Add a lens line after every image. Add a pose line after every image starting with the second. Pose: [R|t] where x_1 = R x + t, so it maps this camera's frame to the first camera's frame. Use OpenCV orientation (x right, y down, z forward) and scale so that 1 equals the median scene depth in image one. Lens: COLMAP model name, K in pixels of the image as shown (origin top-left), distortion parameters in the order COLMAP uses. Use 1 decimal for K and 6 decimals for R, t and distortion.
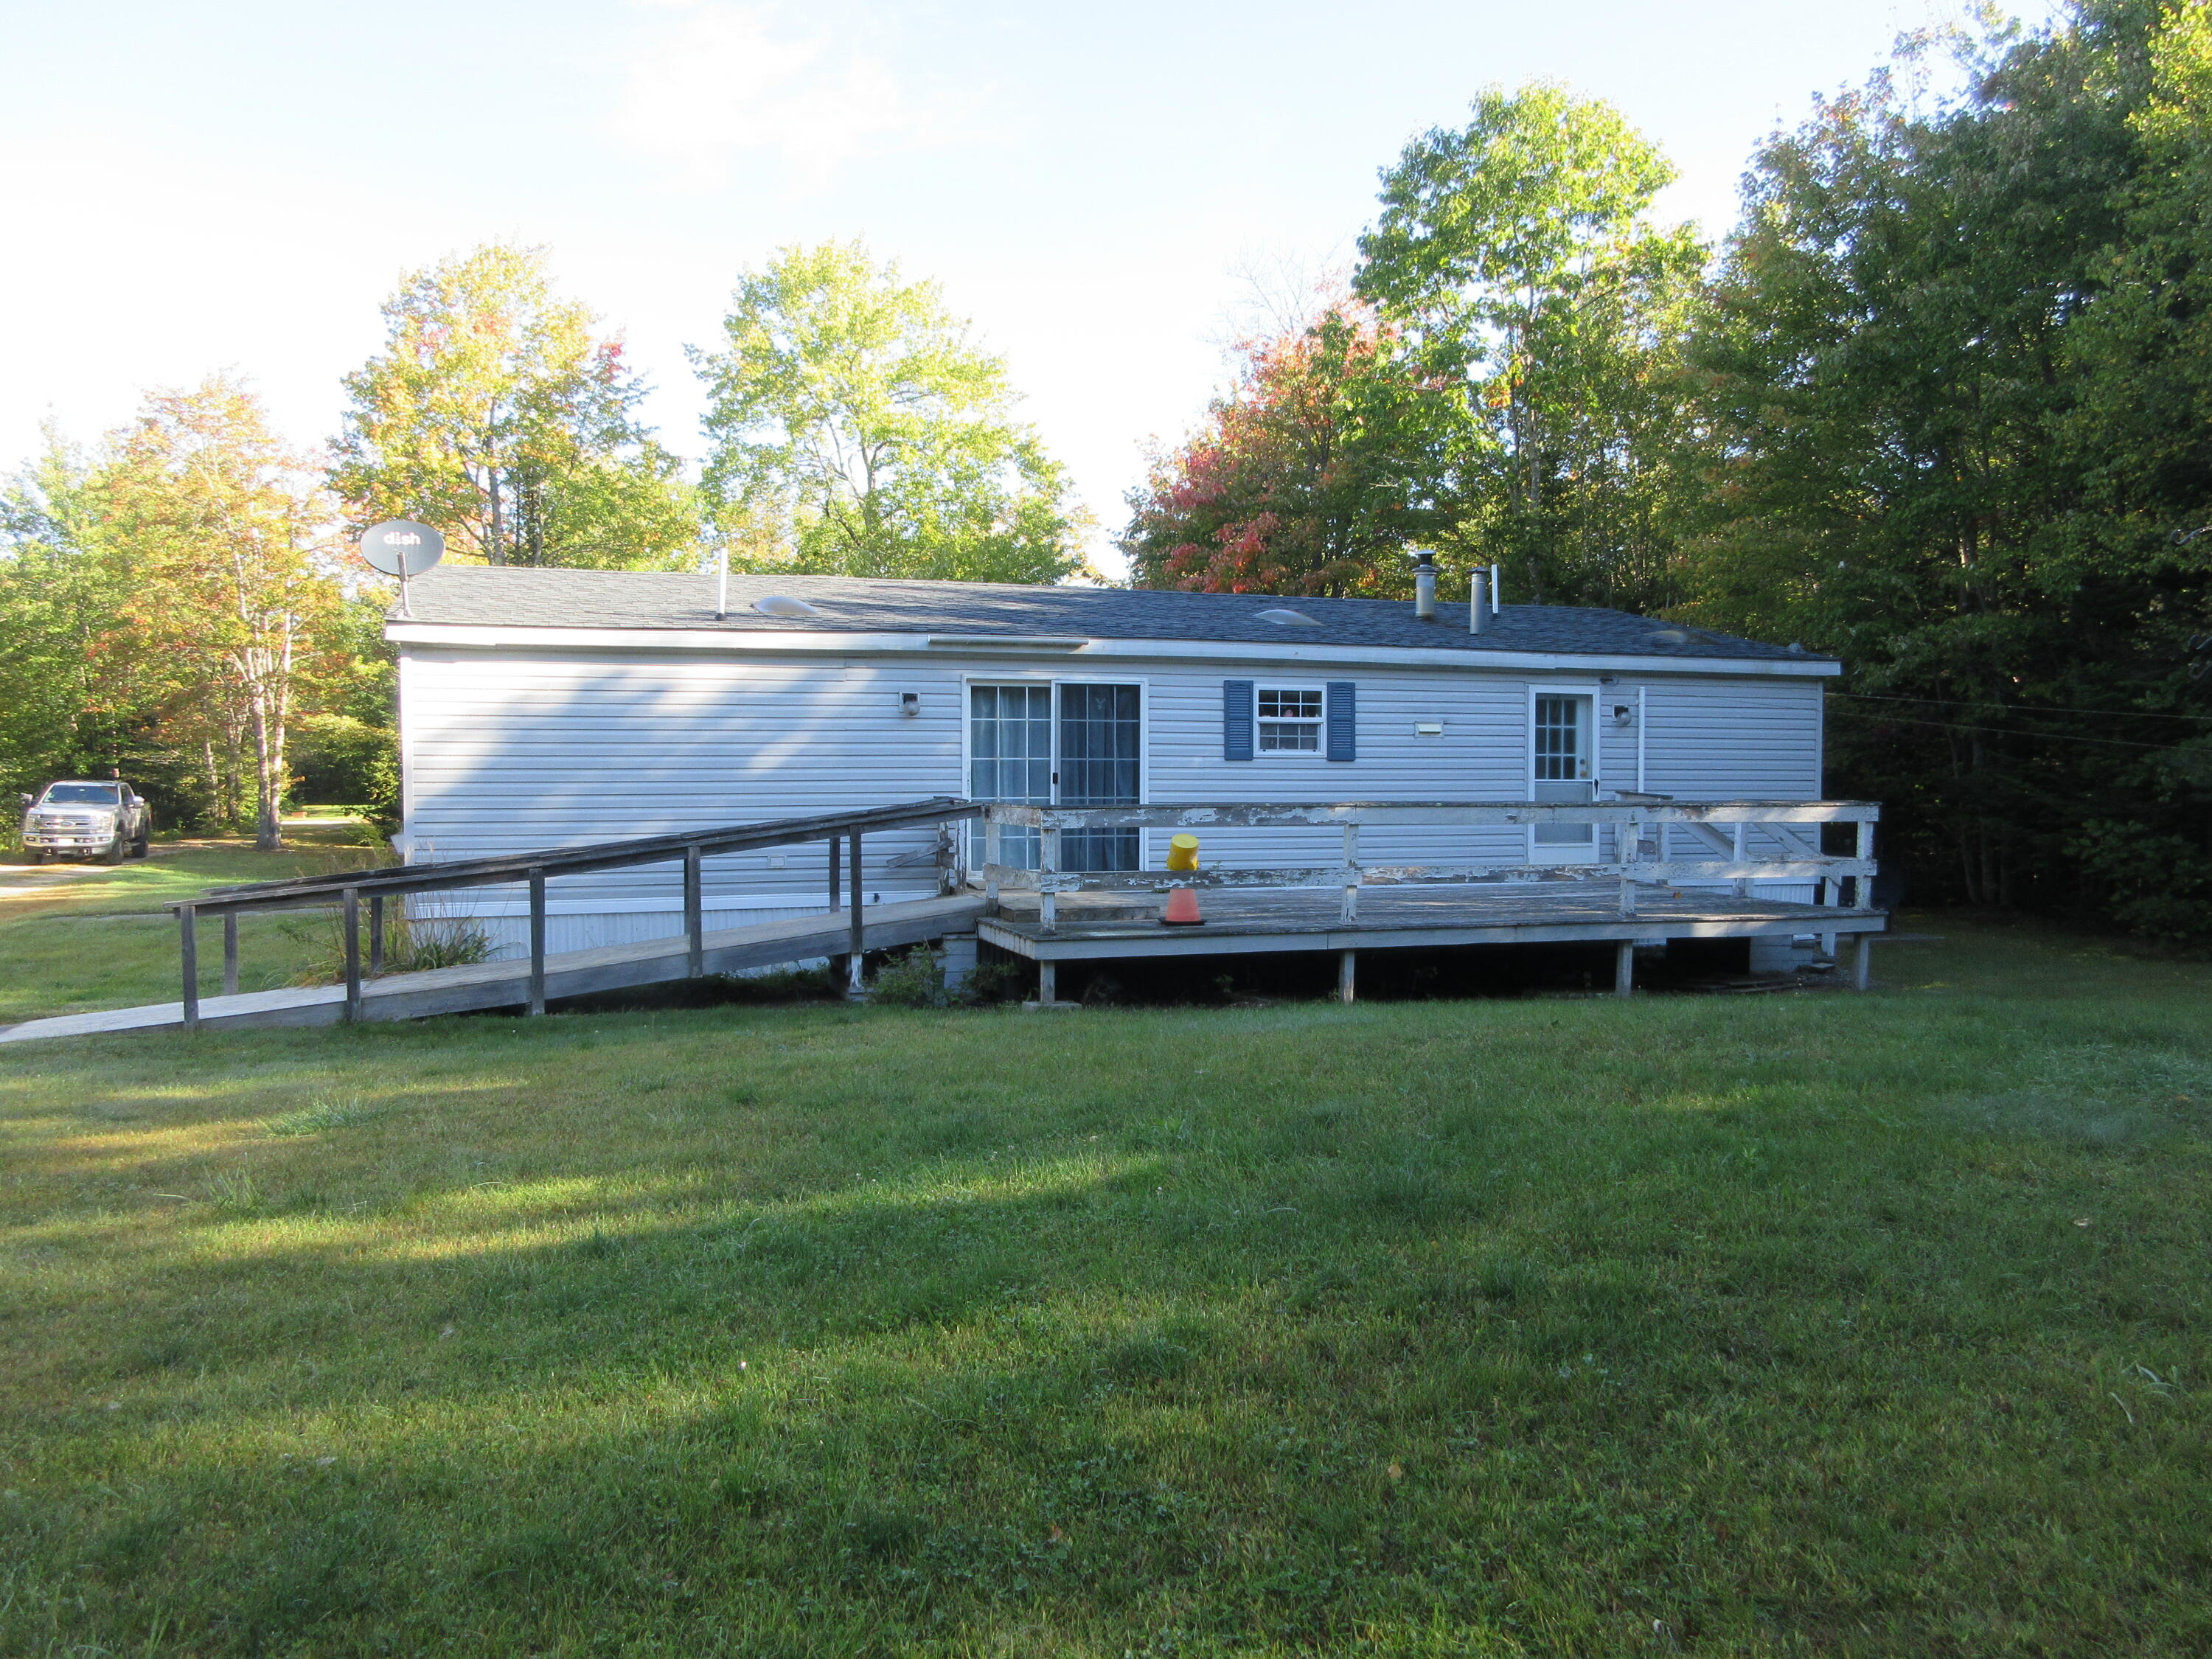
lens RADIAL K [[1590.9, 0, 1091.5], [0, 1590.9, 822.8], [0, 0, 1]] dist [-0.019756, -0.001703]
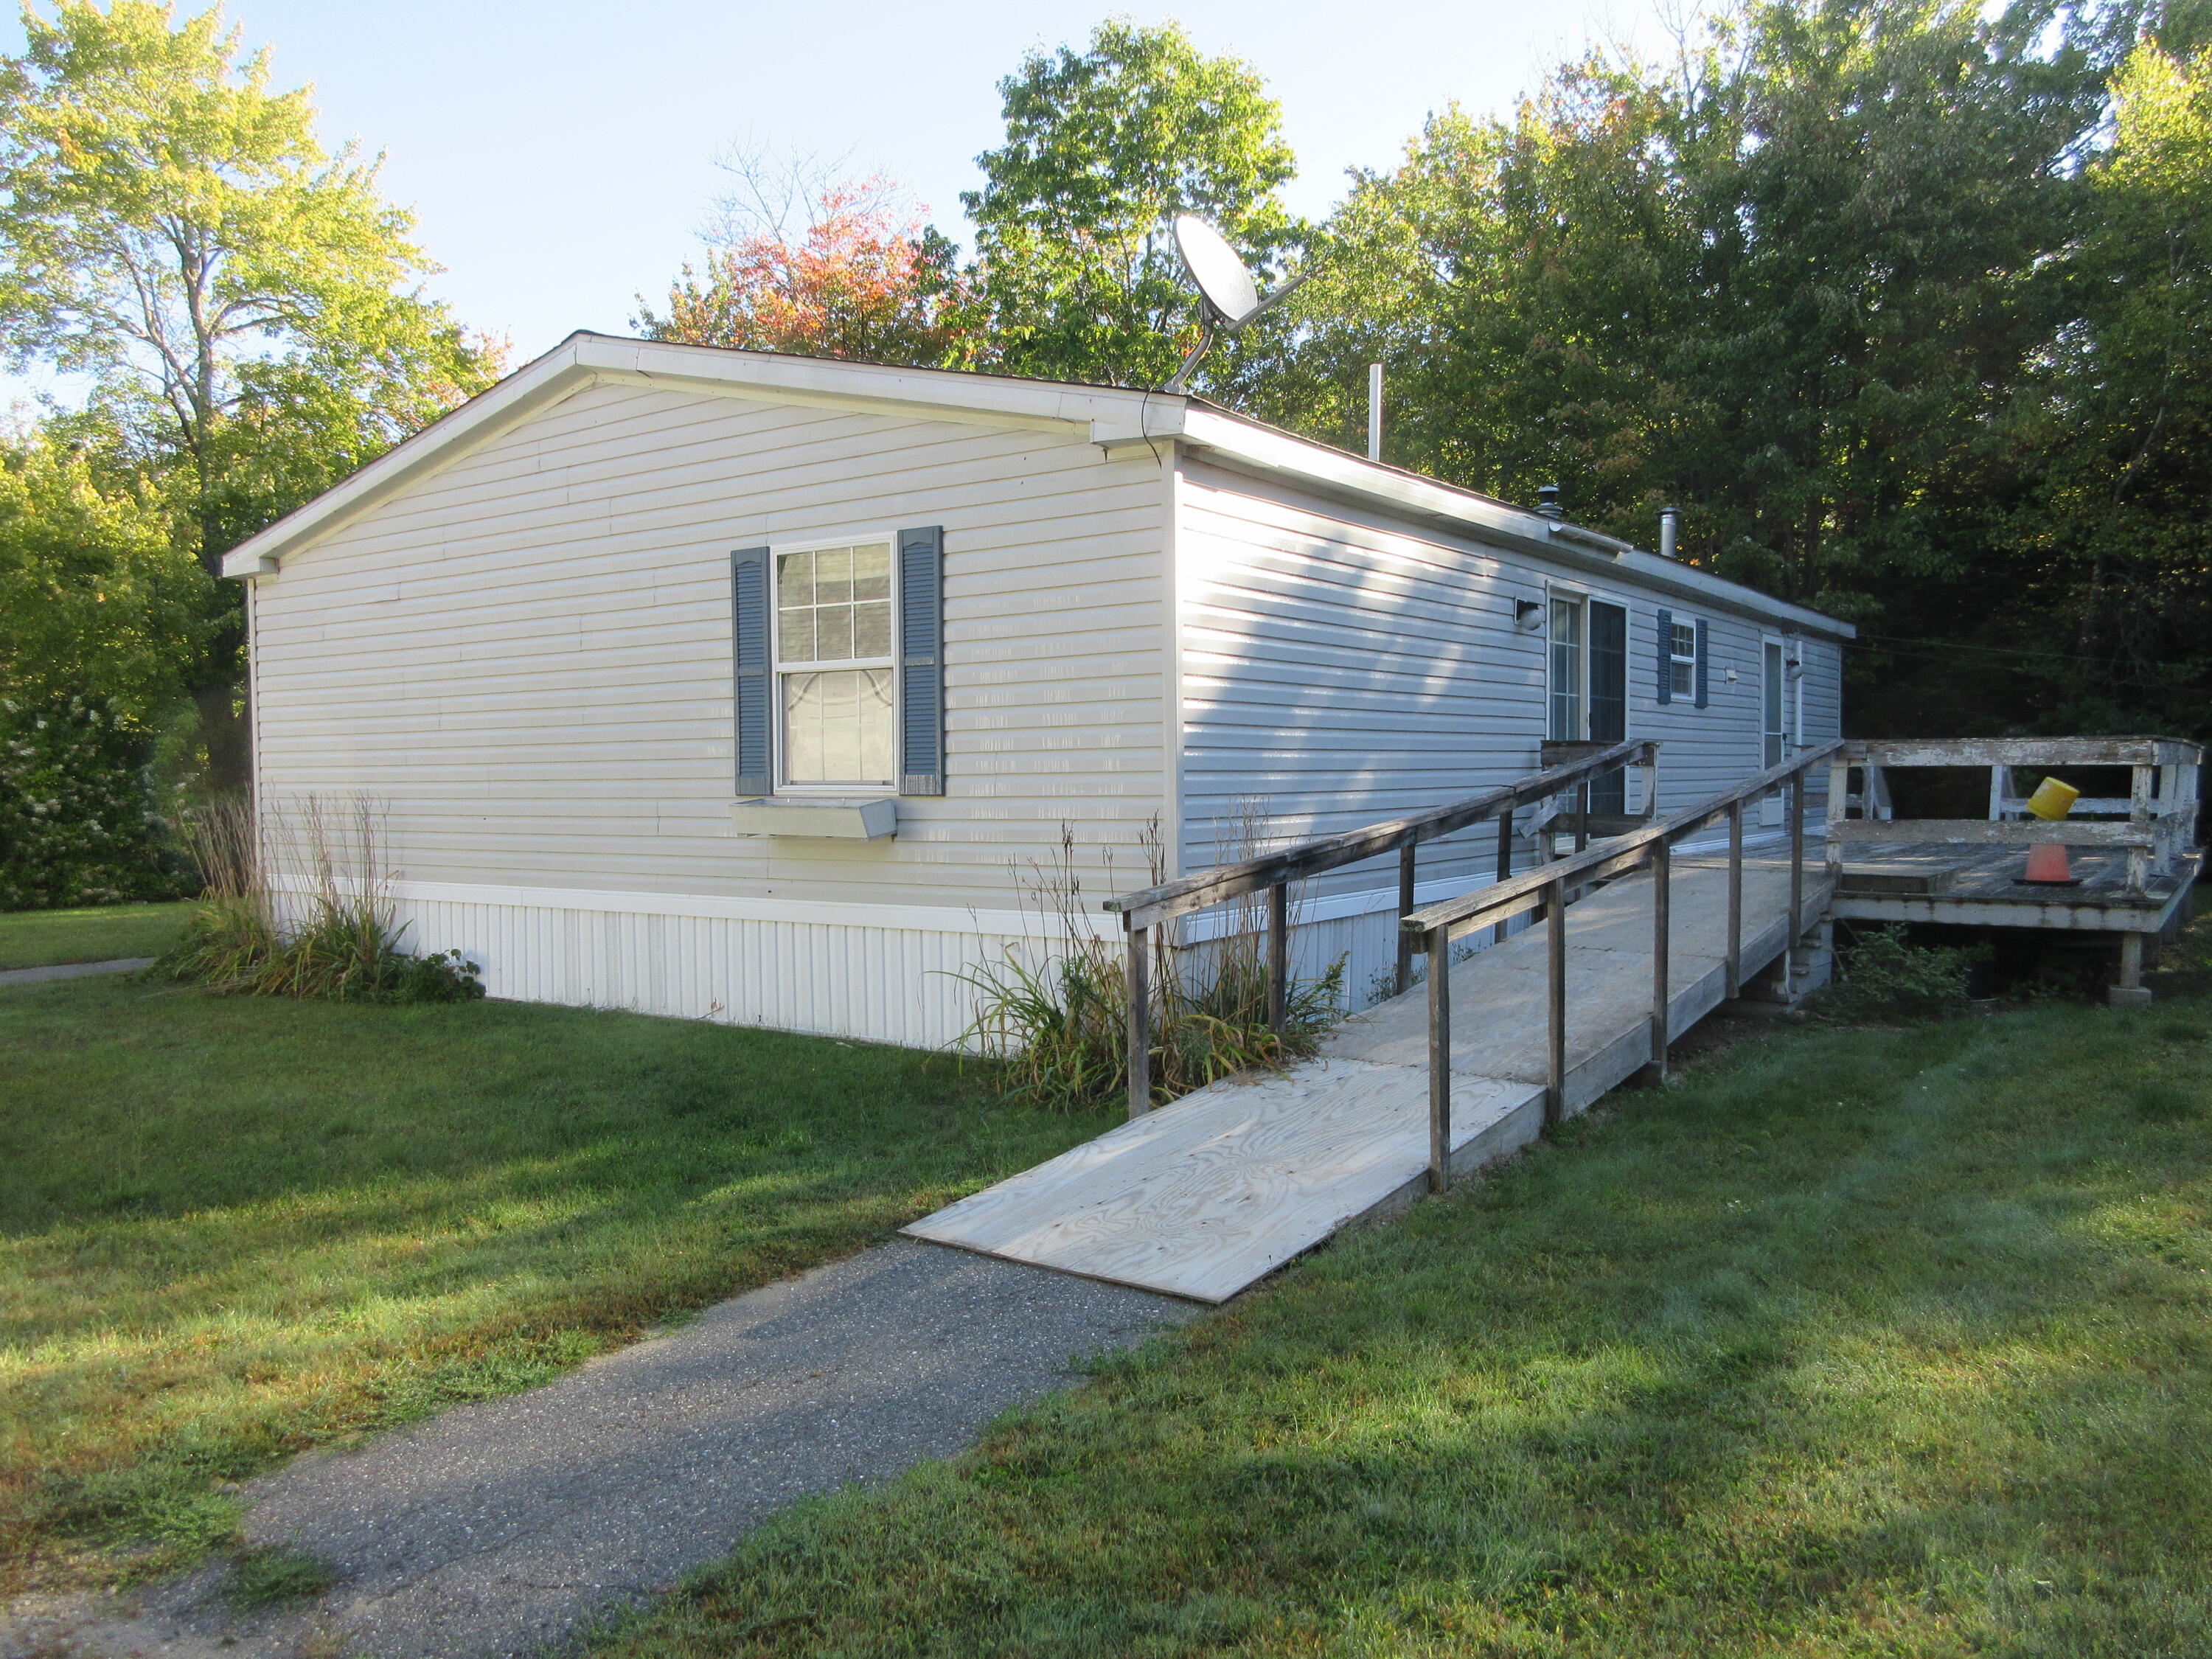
lens RADIAL K [[1590.9, 0, 1085.0], [0, 1590.9, 846.3], [0, 0, 1]] dist [-0.019756, -0.001703]
pose [[0.802434, -0.038241, 0.595514, -0.682259], [0.028685, 0.999263, 0.025515, 0.009809], [-0.596051, -0.003391, 0.802939, 0.493299]]
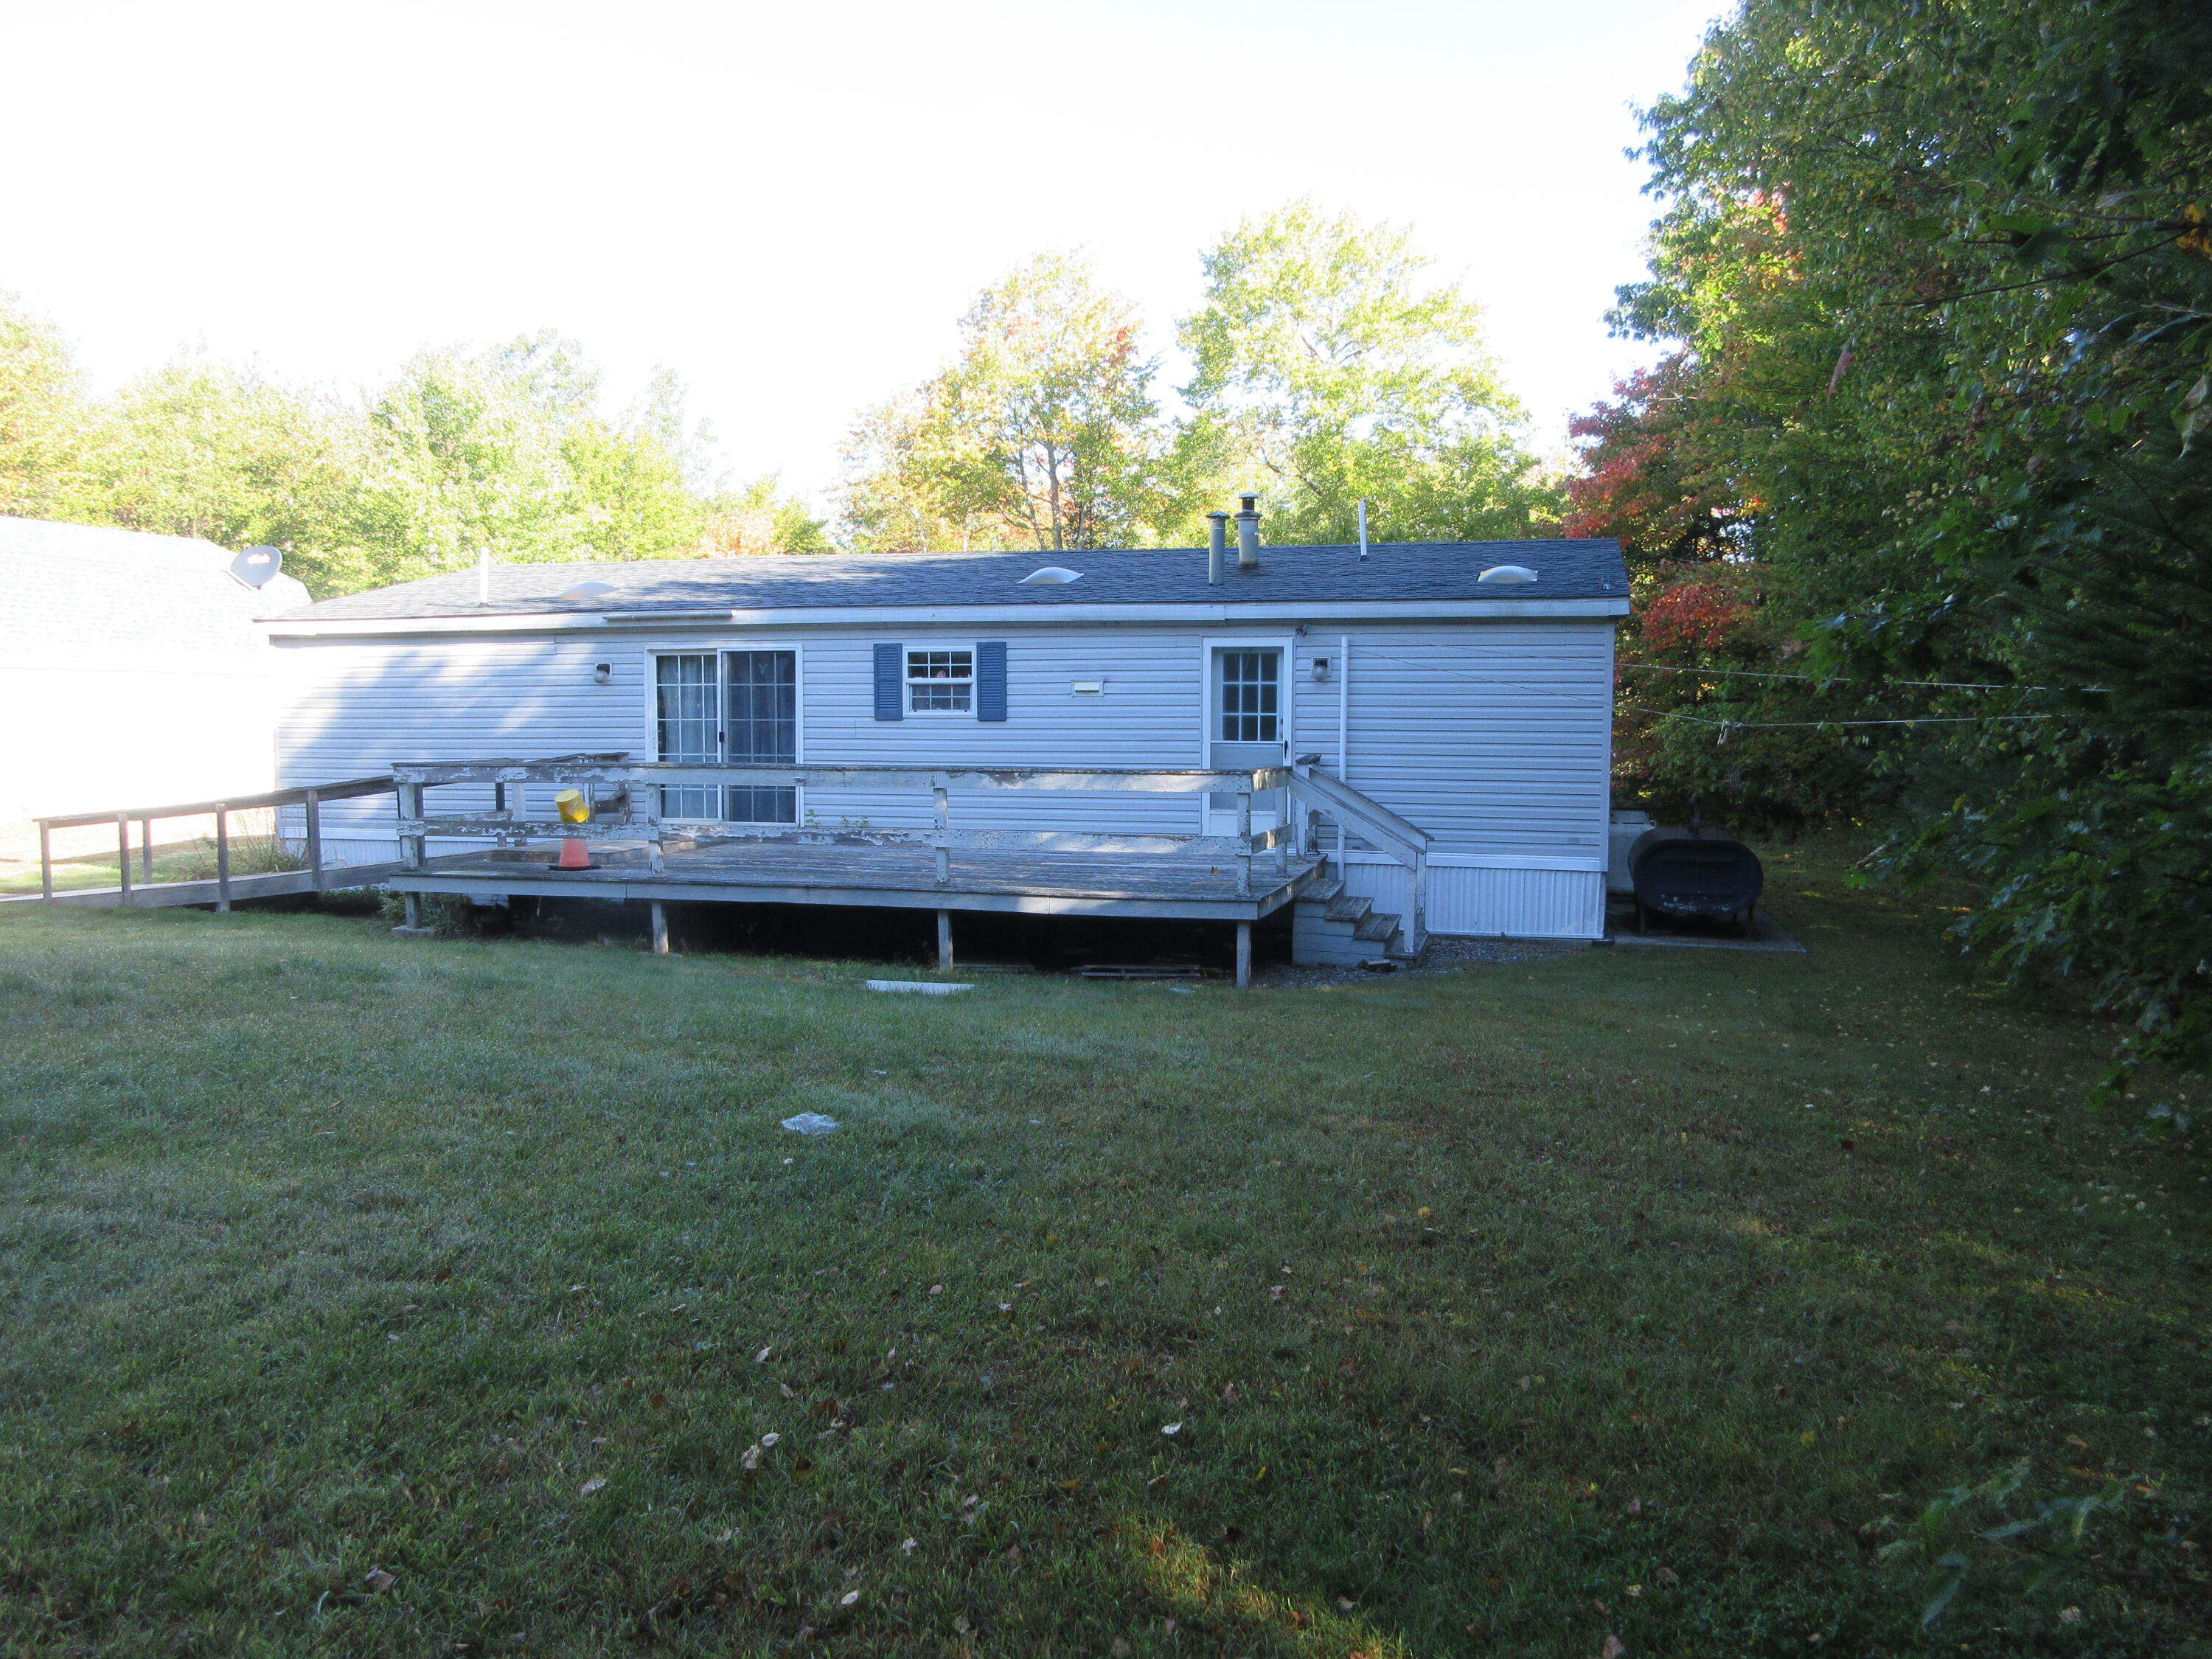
lens RADIAL K [[1590.9, 0, 1120.5], [0, 1590.9, 829.9], [0, 0, 1]] dist [-0.019756, -0.001703]
pose [[0.846259, 0.037282, -0.531466, 0.773206], [-0.017928, 0.998976, 0.041531, -0.013997], [0.532470, -0.025618, 0.846061, 0.201517]]
